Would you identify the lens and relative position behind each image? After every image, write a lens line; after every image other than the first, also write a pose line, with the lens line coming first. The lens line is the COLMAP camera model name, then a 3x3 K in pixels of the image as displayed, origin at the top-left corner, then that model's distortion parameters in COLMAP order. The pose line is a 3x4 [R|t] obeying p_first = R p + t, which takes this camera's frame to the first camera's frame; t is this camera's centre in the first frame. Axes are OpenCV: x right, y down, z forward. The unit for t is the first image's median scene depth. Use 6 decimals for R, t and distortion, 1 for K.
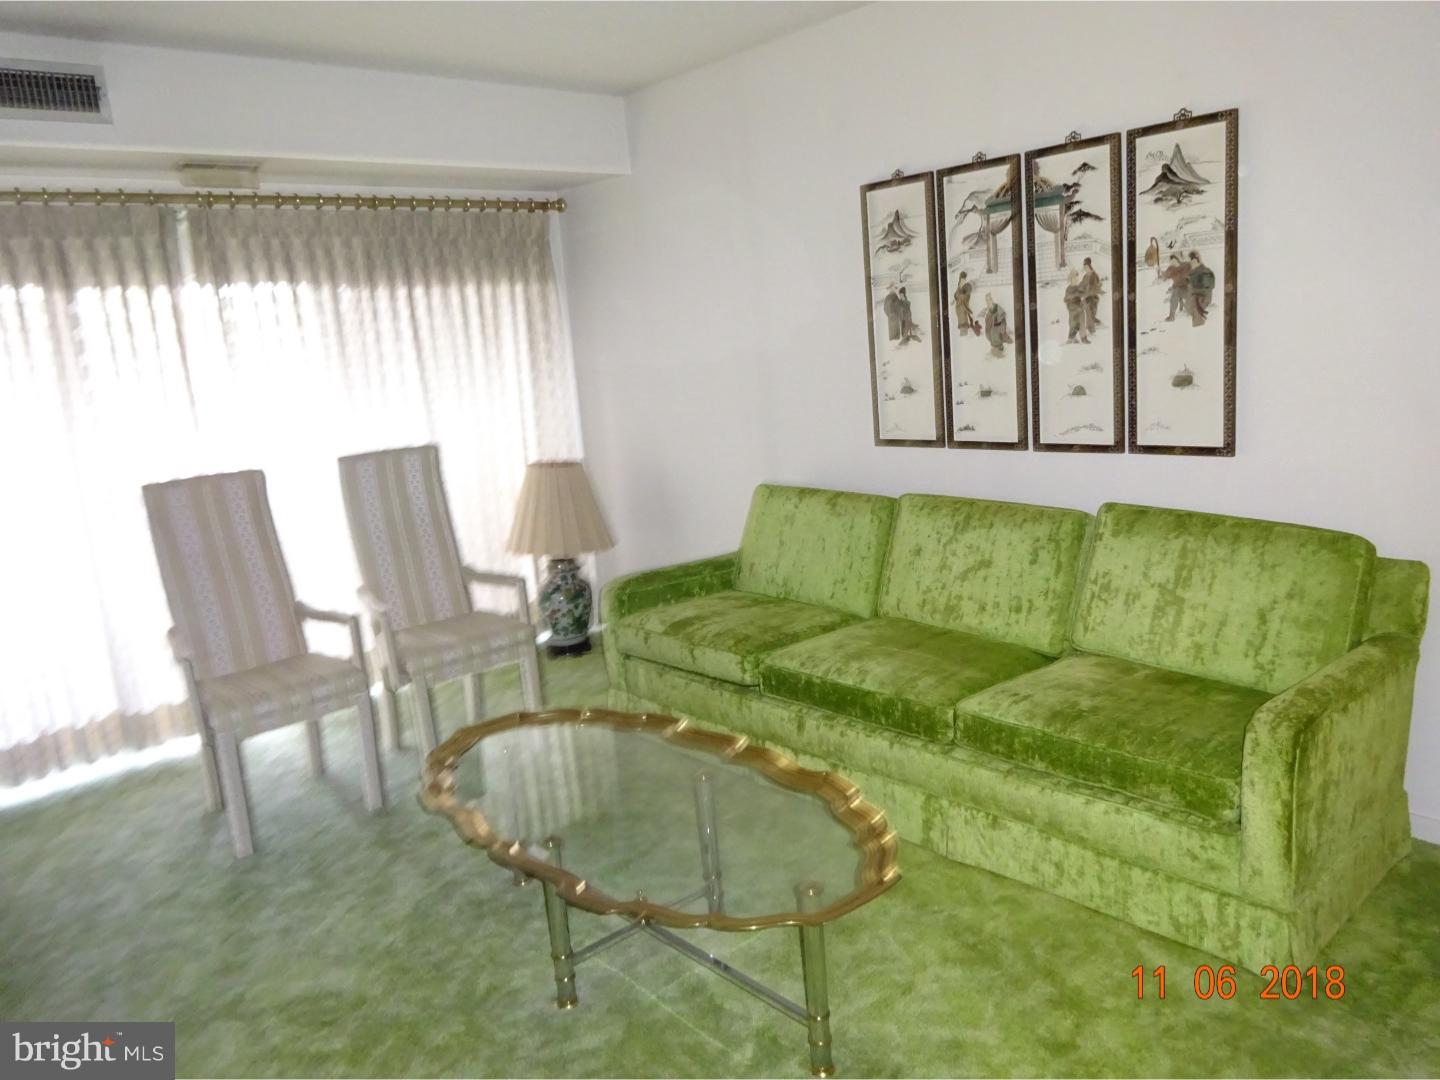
lens RADIAL K [[1050.7, 0, 720.5], [0, 1050.7, 539.5], [0, 0, 1]] dist [-0.009801, 0.004138]
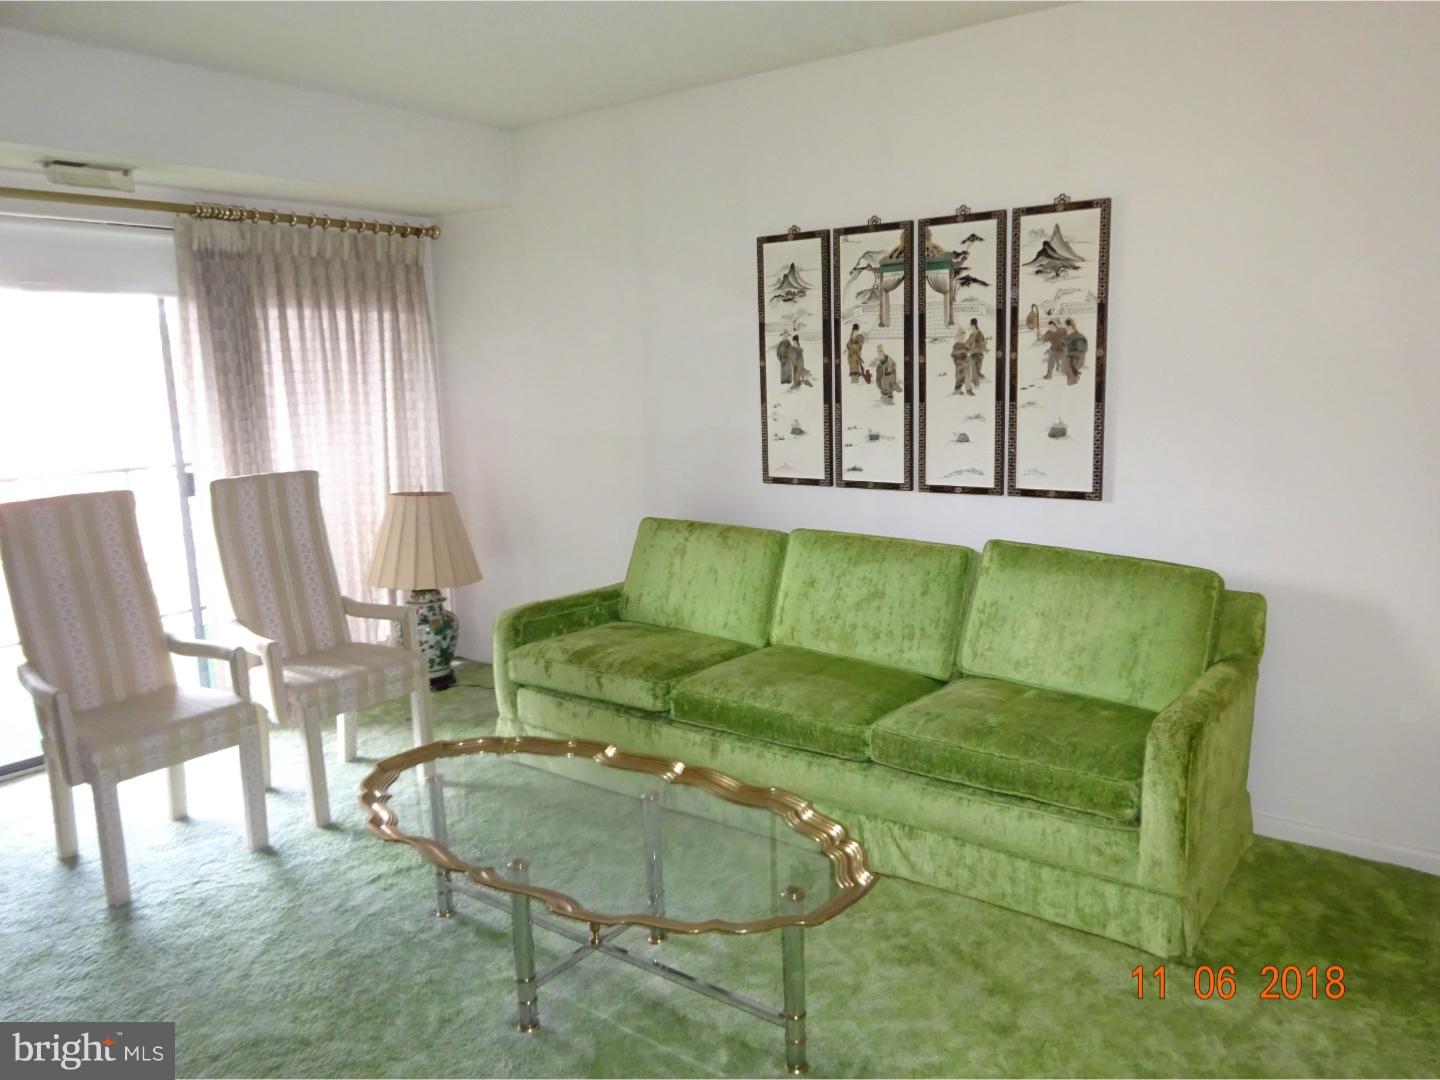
lens RADIAL K [[1050.7, 0, 721.7], [0, 1050.7, 540.3], [0, 0, 1]] dist [-0.009801, 0.004138]
pose [[0.979418, 0.018488, 0.200996, -0.135917], [-0.011253, 0.999249, -0.037079, 0.010038], [-0.201531, 0.034054, 0.978890, -0.025482]]
